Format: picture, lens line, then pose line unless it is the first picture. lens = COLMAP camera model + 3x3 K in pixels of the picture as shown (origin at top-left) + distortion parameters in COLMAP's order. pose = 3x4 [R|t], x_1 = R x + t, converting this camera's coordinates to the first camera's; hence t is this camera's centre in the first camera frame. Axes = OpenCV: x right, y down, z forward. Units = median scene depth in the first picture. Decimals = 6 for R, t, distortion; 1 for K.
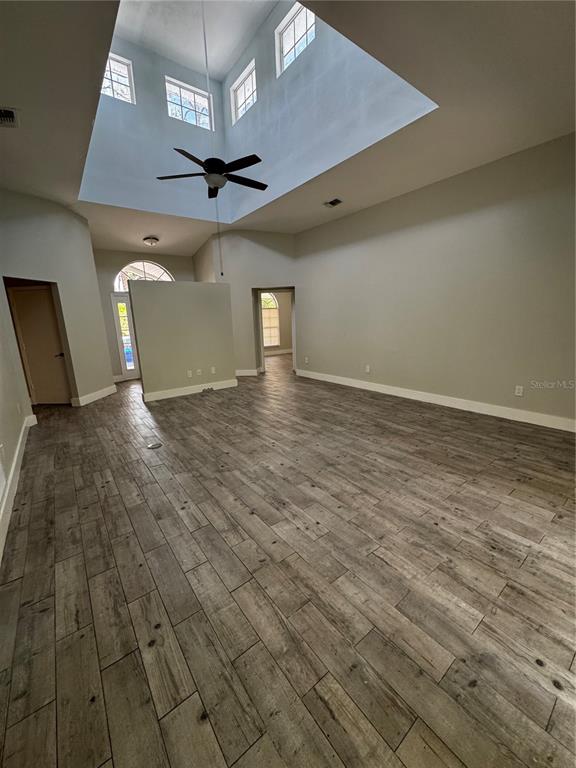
lens RADIAL K [[306.0, 0, 292.5], [0, 306.0, 383.9], [0, 0, 1]] dist [0.002833, -0.000514]
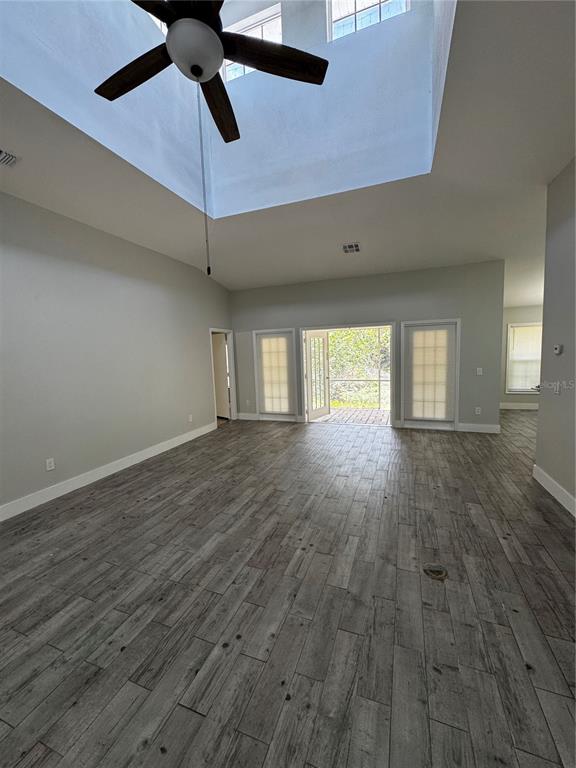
lens RADIAL K [[306.0, 0, 288.2], [0, 306.0, 378.2], [0, 0, 1]] dist [0.002833, -0.000514]
pose [[-0.521048, -0.019361, 0.853307, -0.691390], [0.236201, 0.957428, 0.165953, -0.276146], [-0.820194, 0.288022, -0.494293, 1.226521]]
